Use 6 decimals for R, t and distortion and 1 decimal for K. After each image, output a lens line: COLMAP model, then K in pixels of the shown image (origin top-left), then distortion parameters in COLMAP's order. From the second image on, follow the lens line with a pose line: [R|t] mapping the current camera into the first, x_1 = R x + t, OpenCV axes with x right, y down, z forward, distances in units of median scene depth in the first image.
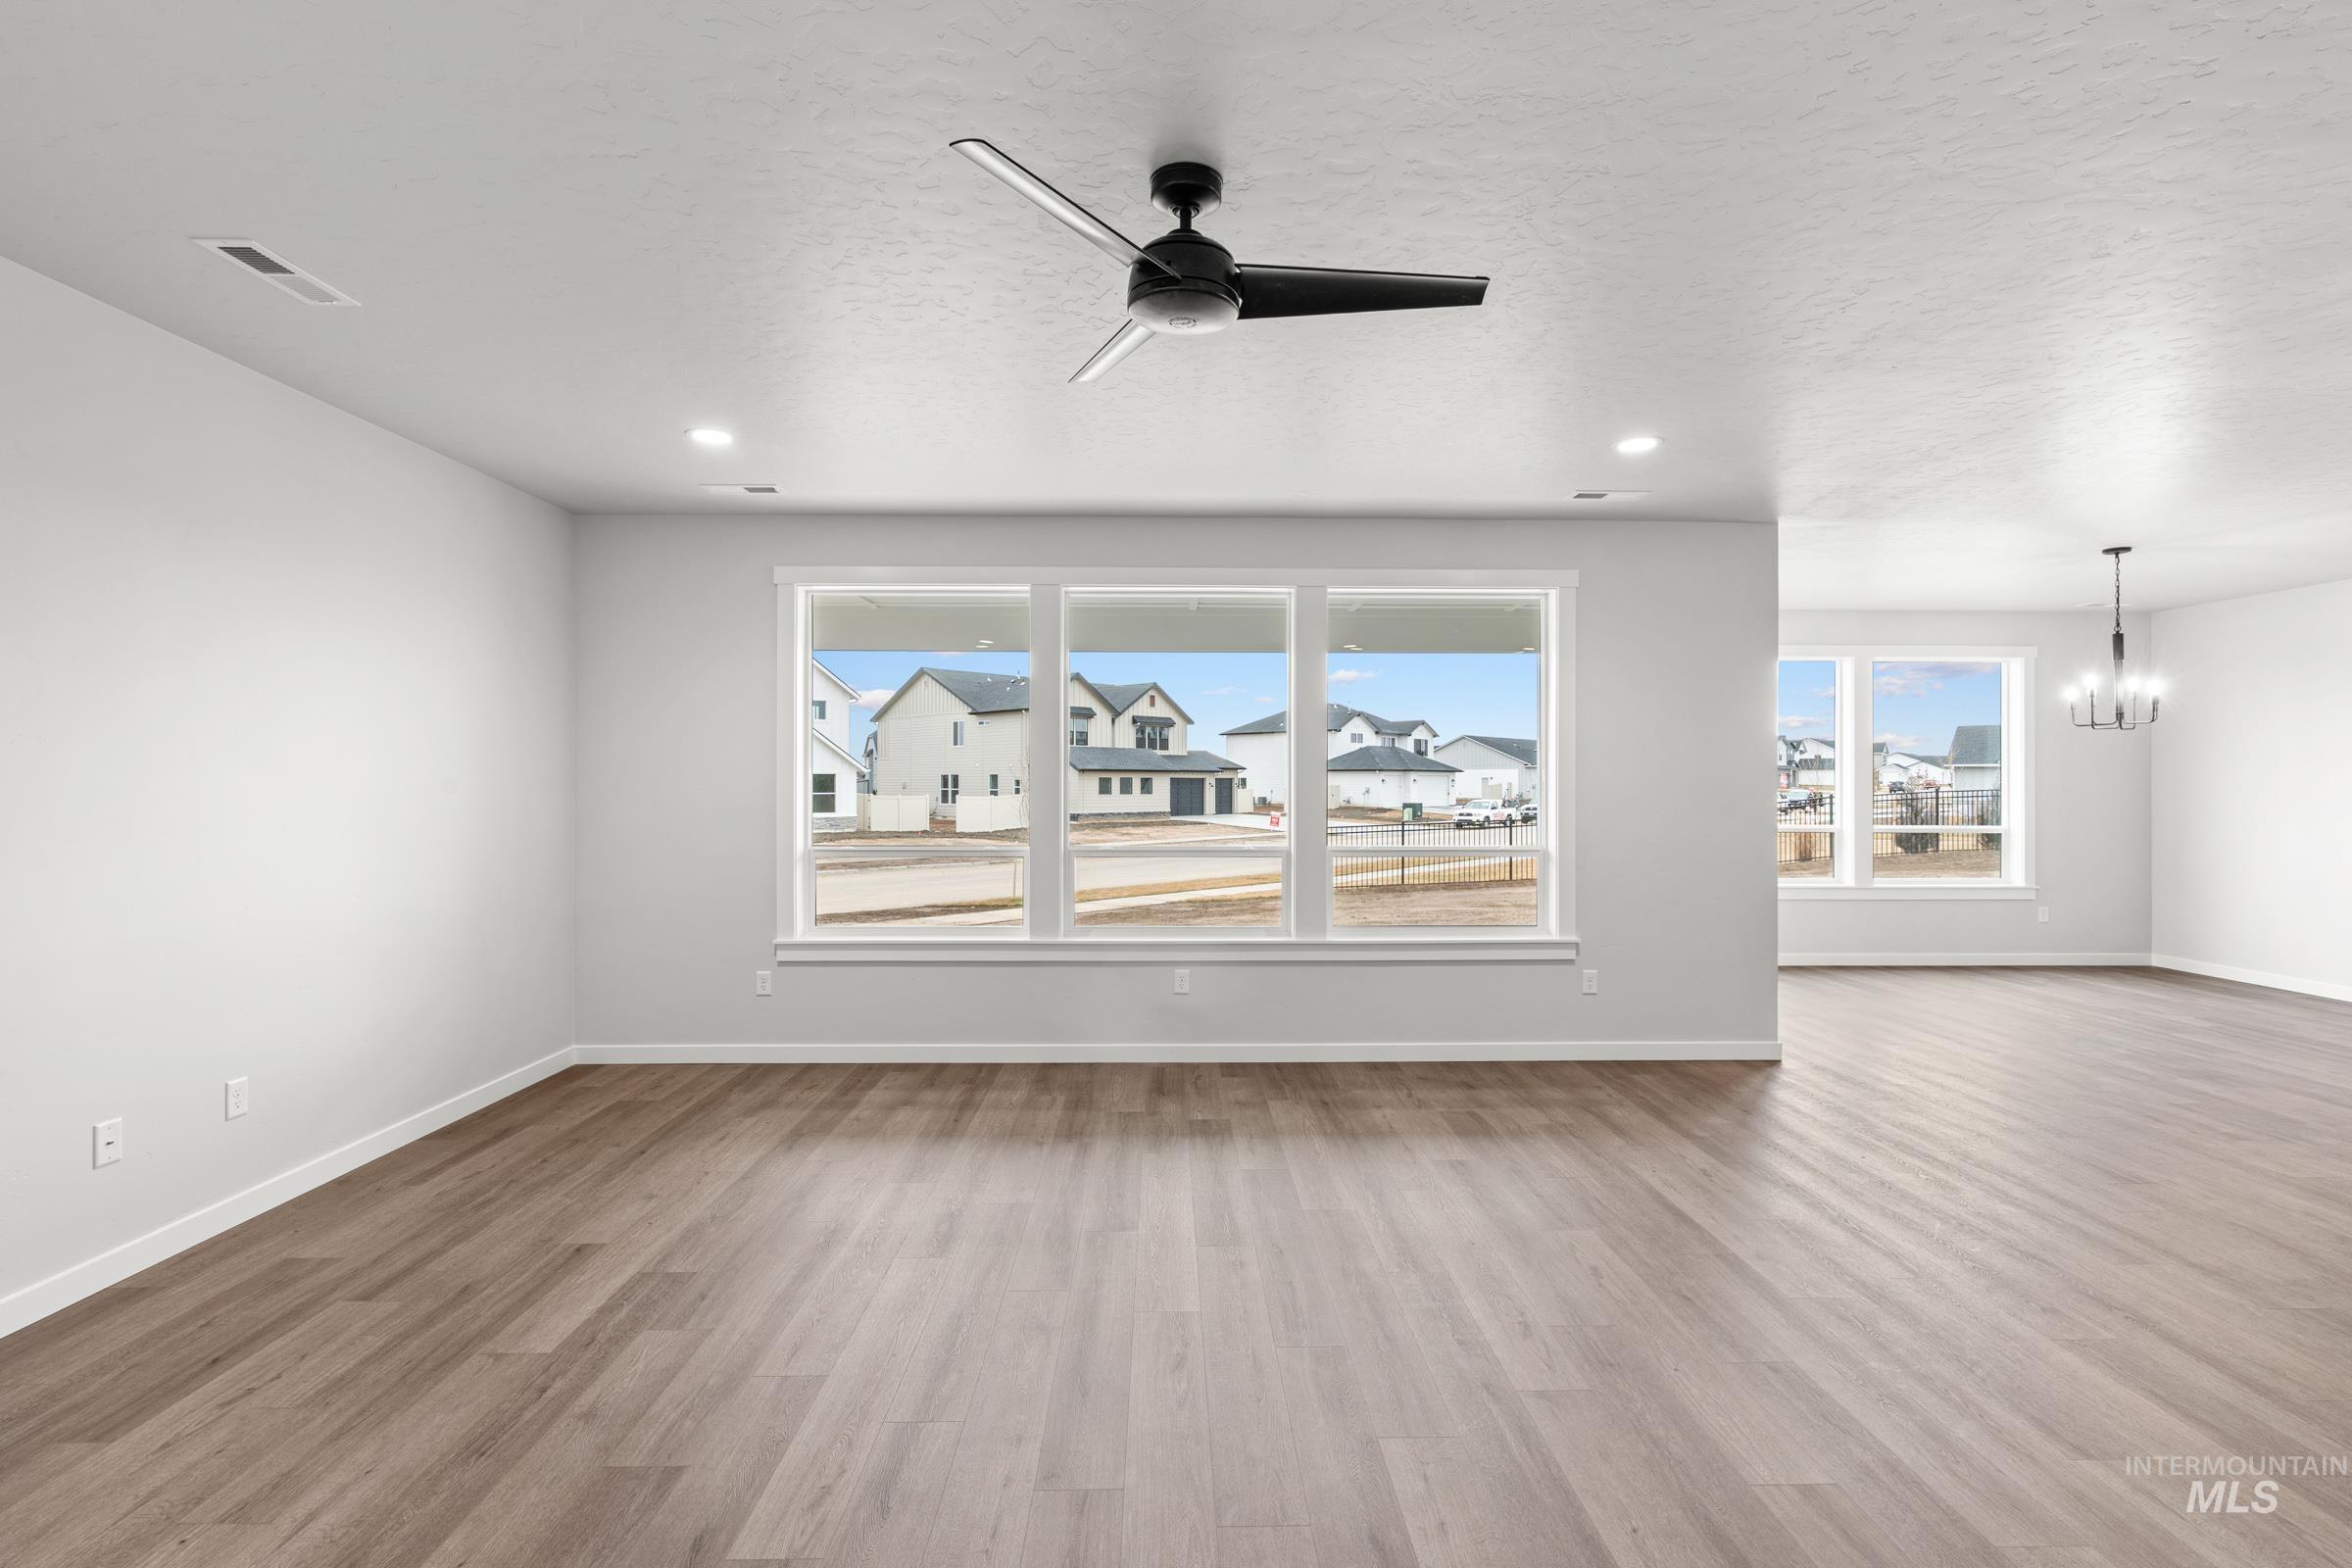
lens RADIAL K [[1069.0, 0, 1175.6], [0, 1069.0, 795.9], [0, 0, 1]] dist [-0.007148, 0.002802]
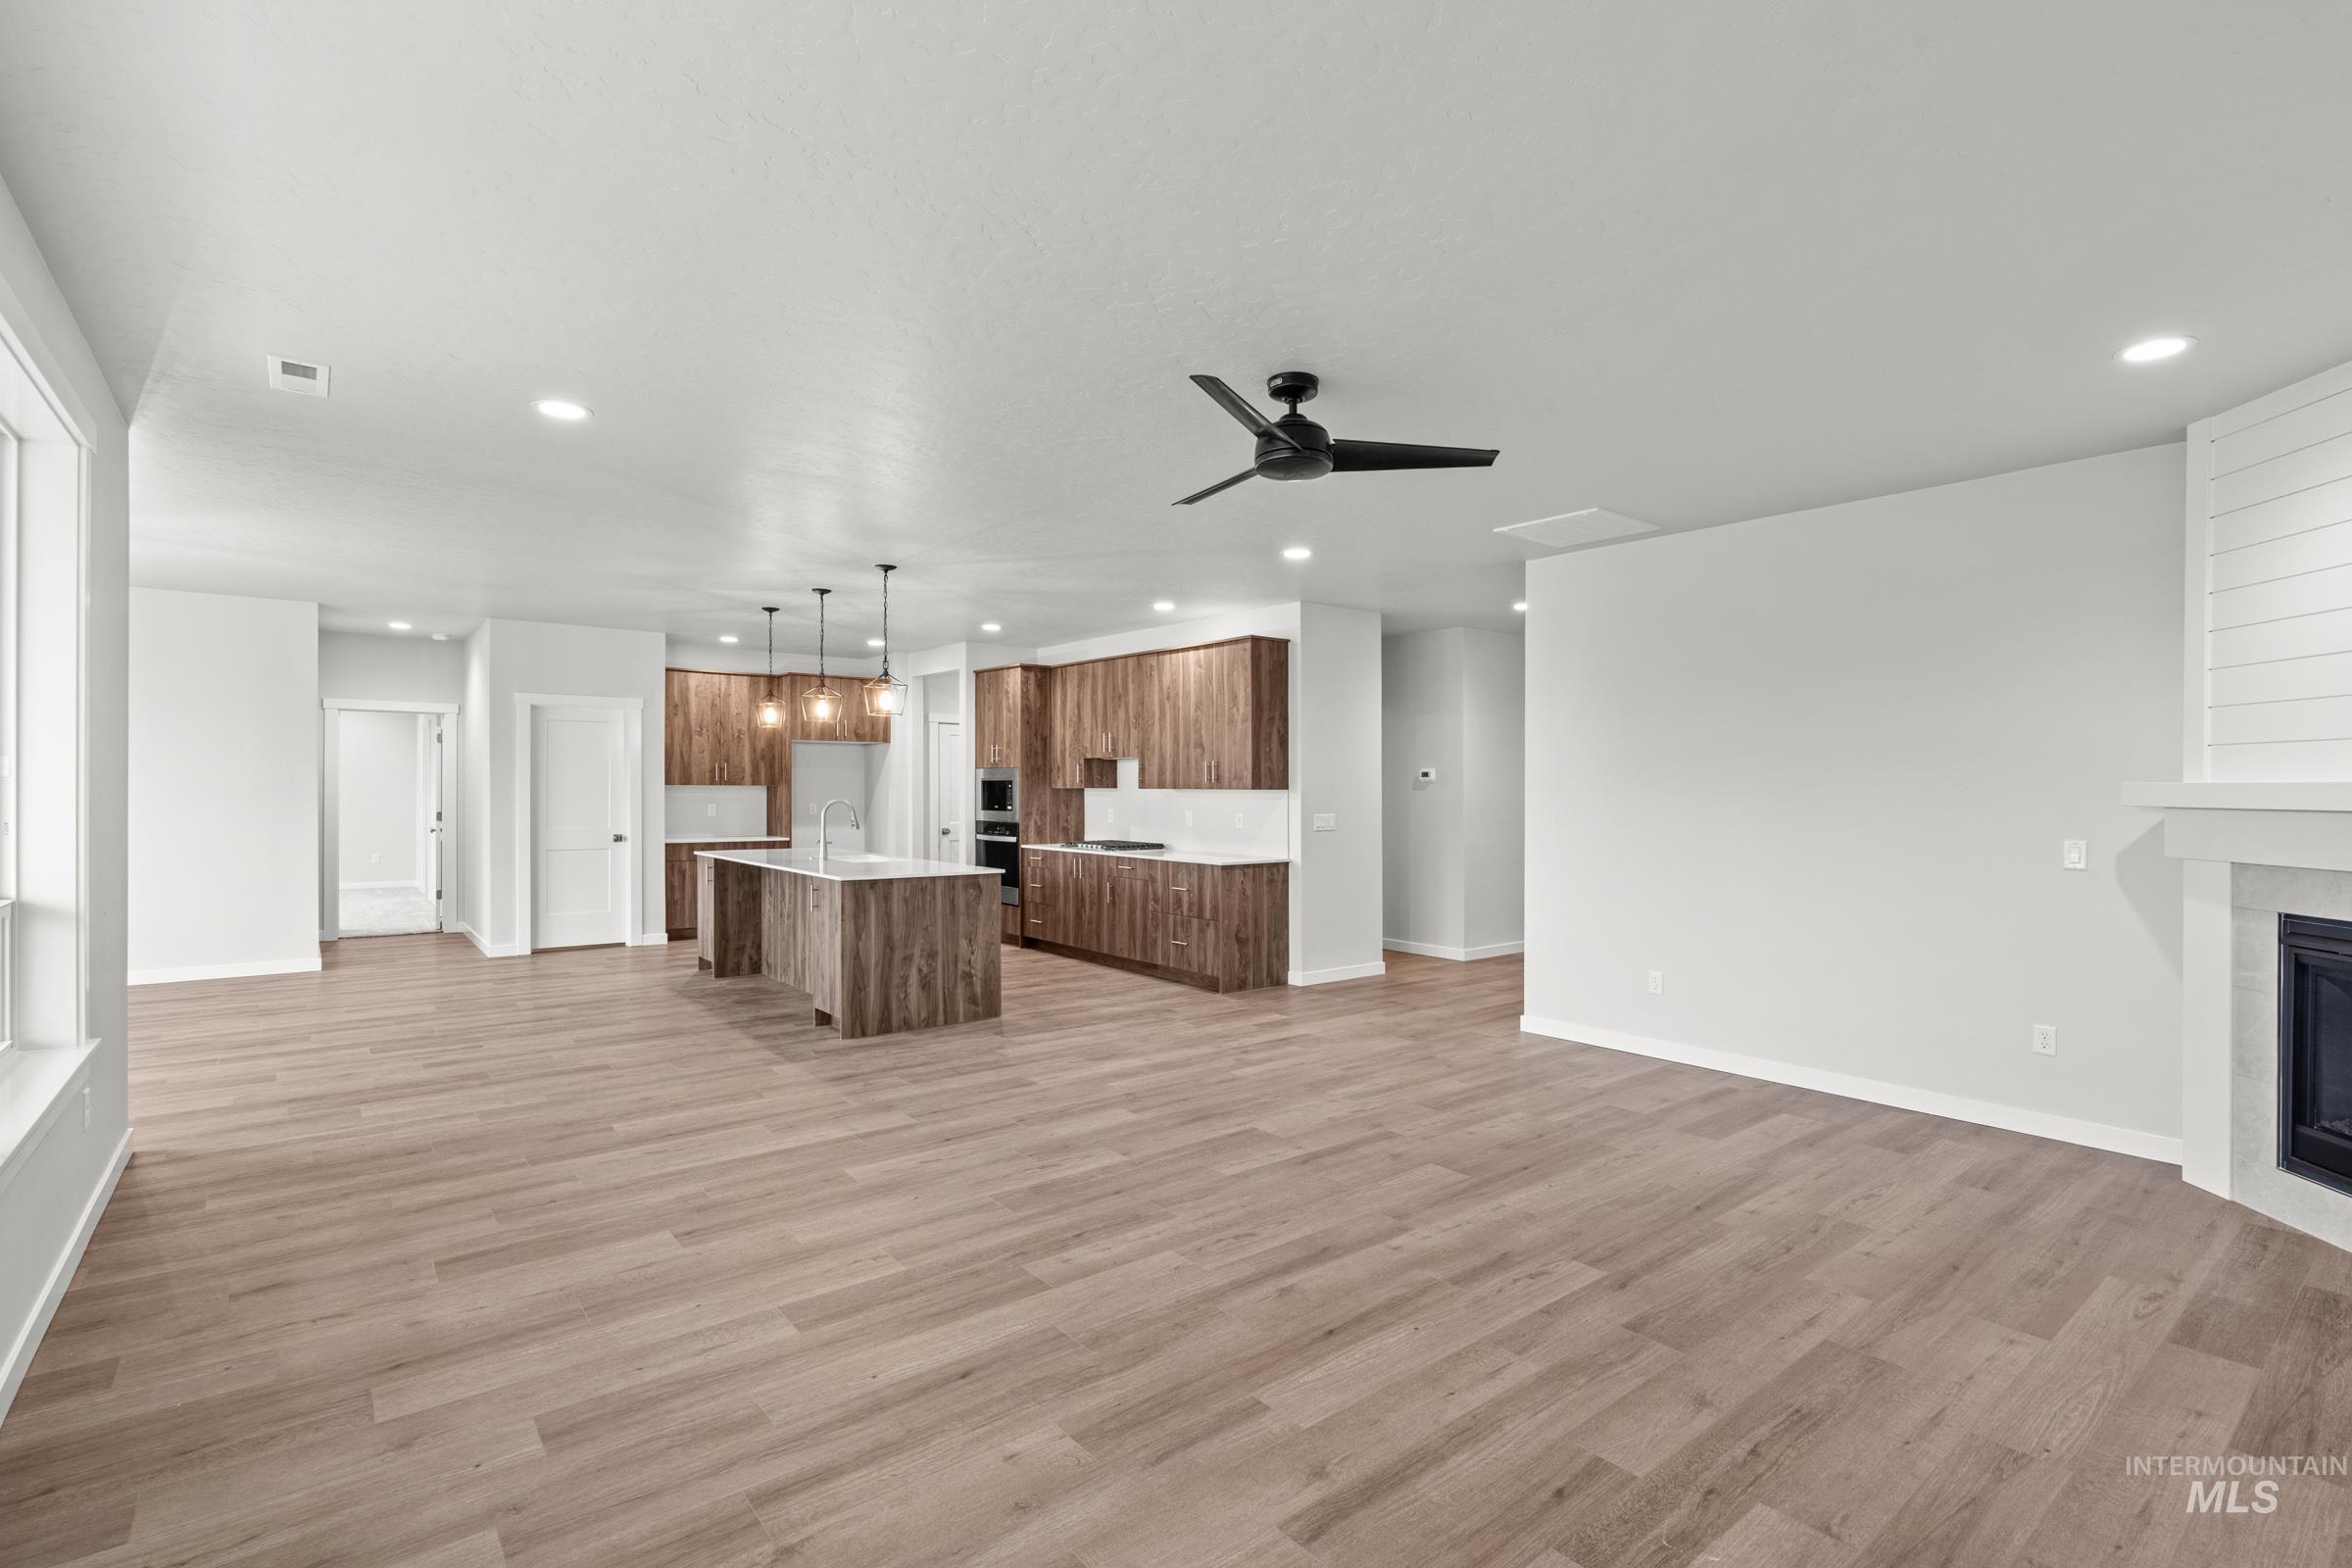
lens RADIAL K [[1069.0, 0, 1178.3], [0, 1069.0, 787.4], [0, 0, 1]] dist [-0.007148, 0.002802]
pose [[-0.609293, -0.006723, 0.792917, -0.072639], [0.002836, 0.999939, 0.010657, -0.001534], [-0.792940, 0.008742, -0.609237, 0.139295]]
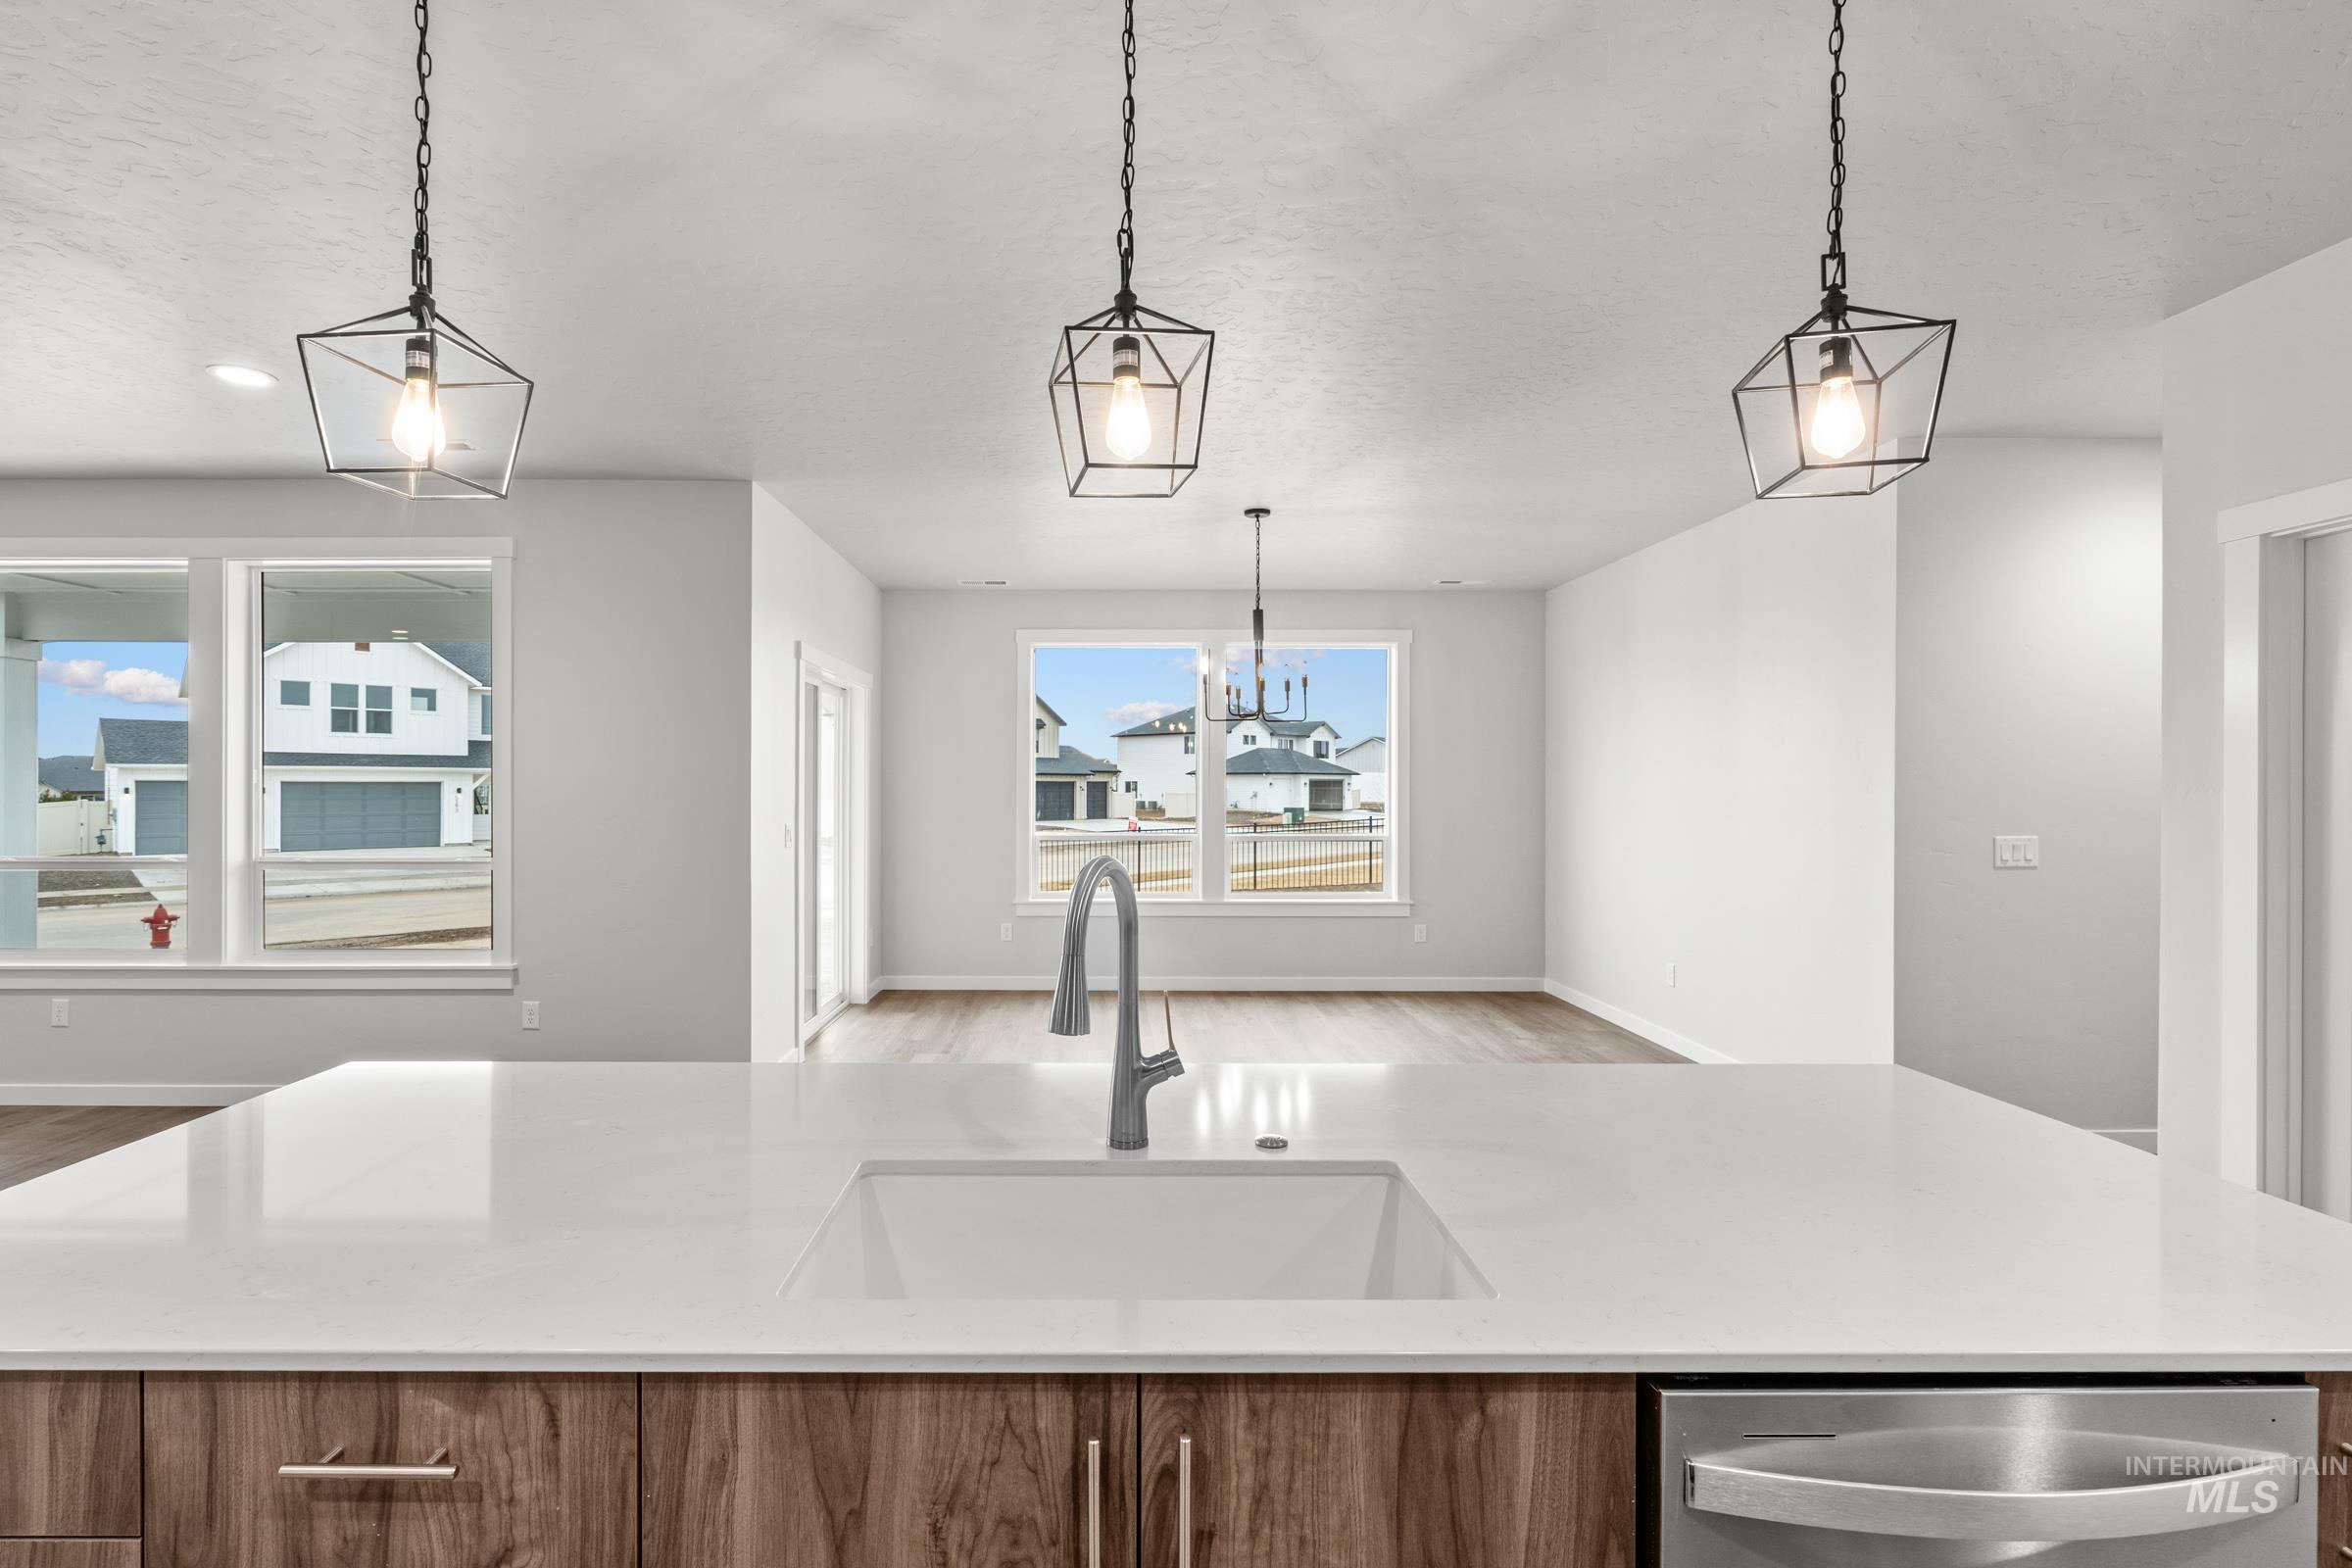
lens RADIAL K [[1069.0, 0, 1093.3], [0, 1069.0, 803.1], [0, 0, 1]] dist [-0.007148, 0.002802]
pose [[0.999460, 0.000387, -0.032854, 0.138822], [-0.000269, 0.999994, 0.003595, -0.000033], [0.032856, -0.003584, 0.999454, 0.024557]]
